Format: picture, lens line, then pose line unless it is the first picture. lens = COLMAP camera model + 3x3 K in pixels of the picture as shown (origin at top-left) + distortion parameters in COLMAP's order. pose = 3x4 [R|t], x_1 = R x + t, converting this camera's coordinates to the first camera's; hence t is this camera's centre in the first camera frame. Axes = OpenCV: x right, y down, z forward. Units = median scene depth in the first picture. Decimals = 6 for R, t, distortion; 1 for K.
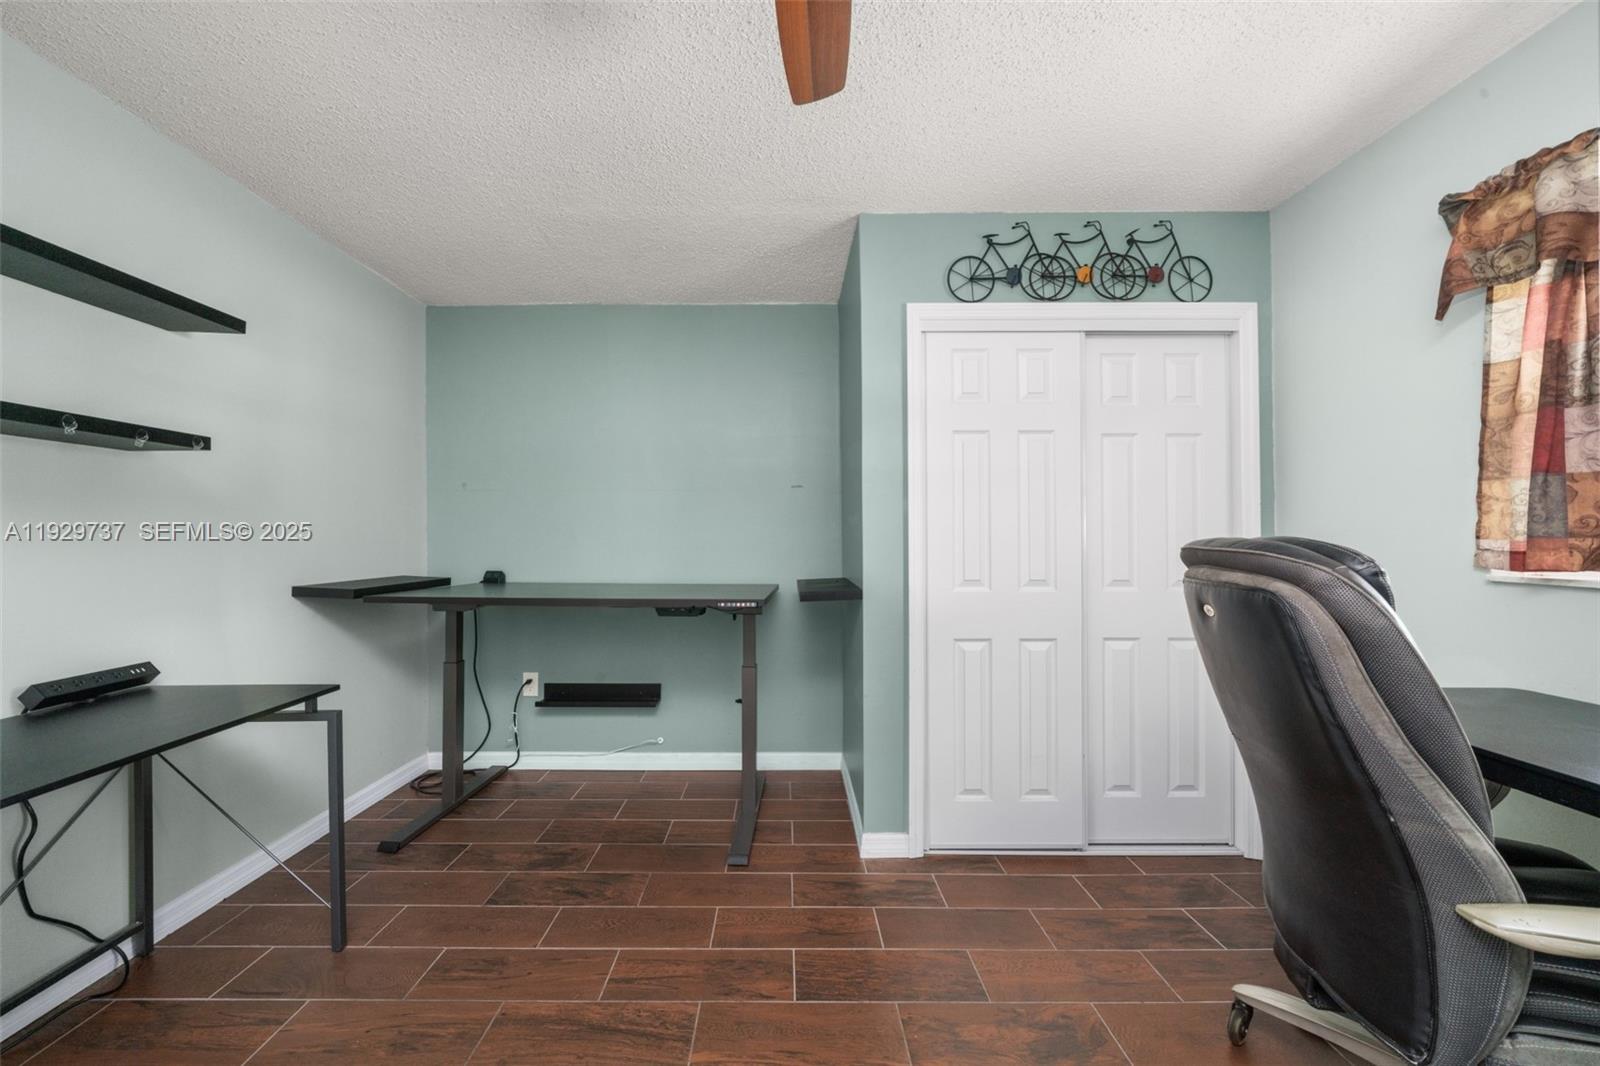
lens RADIAL K [[556.5, 0, 781.9], [0, 556.5, 544.6], [0, 0, 1]] dist [-0.004945, 0.000088]
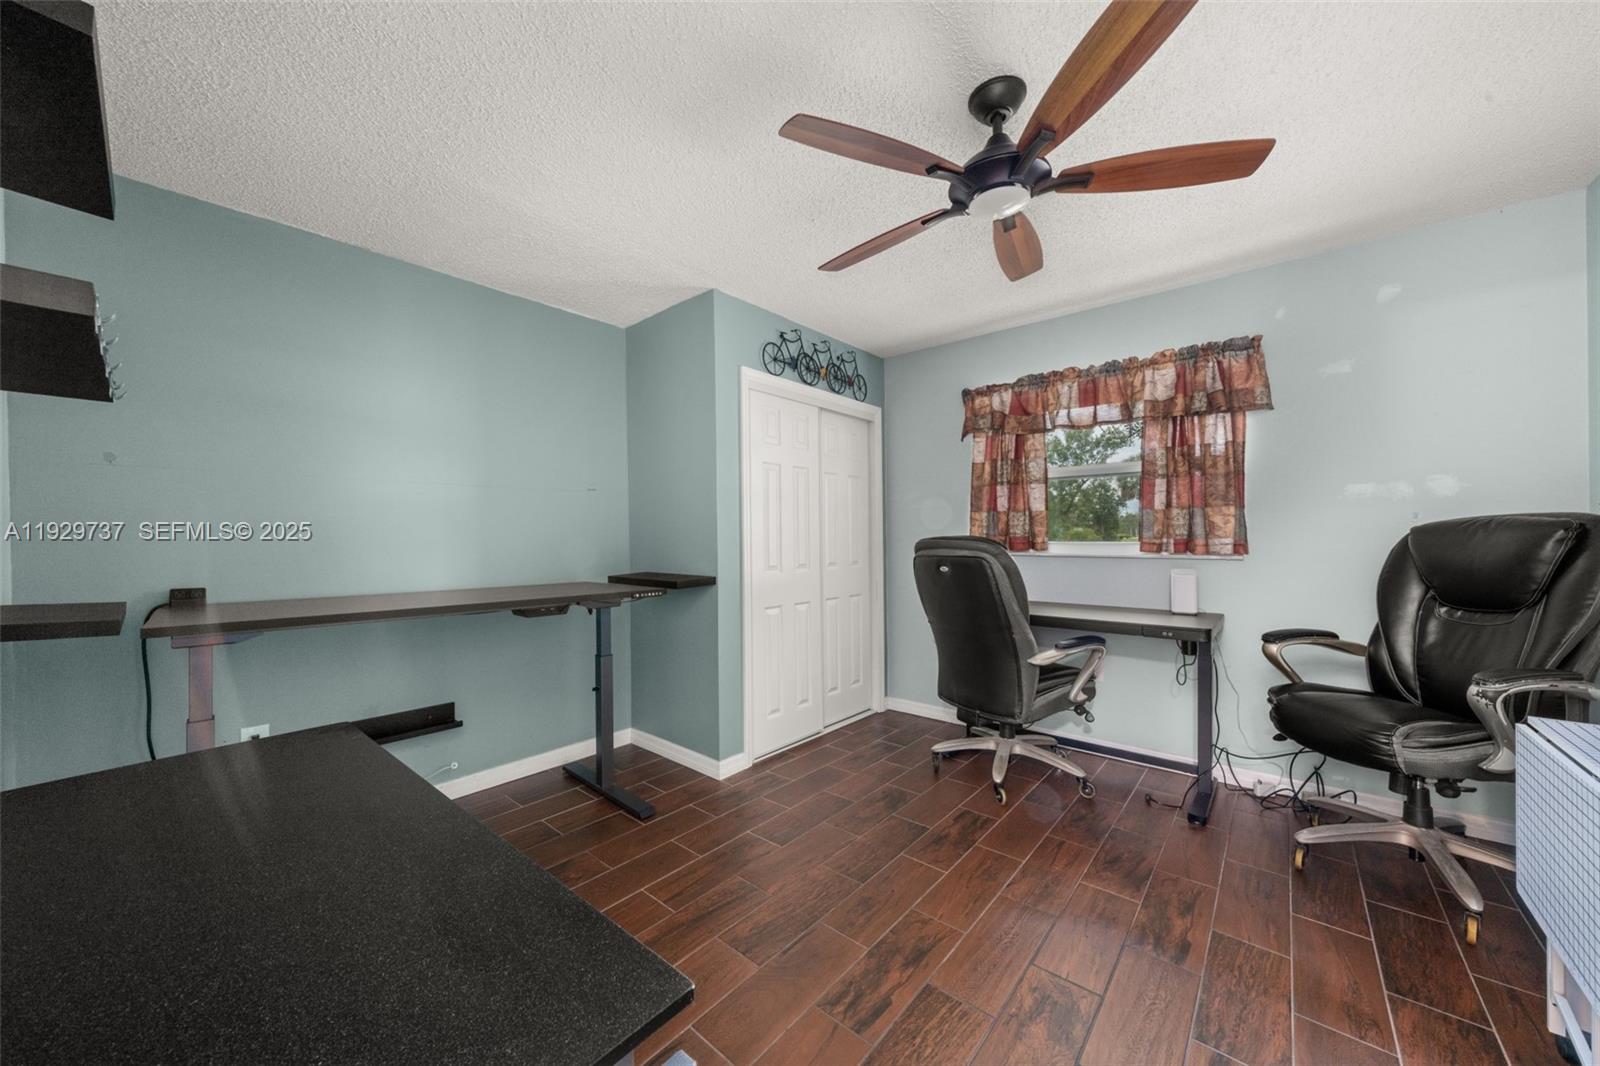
lens RADIAL K [[572.1, 0, 804.1], [0, 572.1, 553.2], [0, 0, 1]] dist [-0.000244, 0.000042]
pose [[0.647569, -0.023054, 0.761658, -0.761444], [0.014641, 0.999734, 0.017812, 0.004828], [-0.761866, -0.000383, 0.647734, -0.030101]]
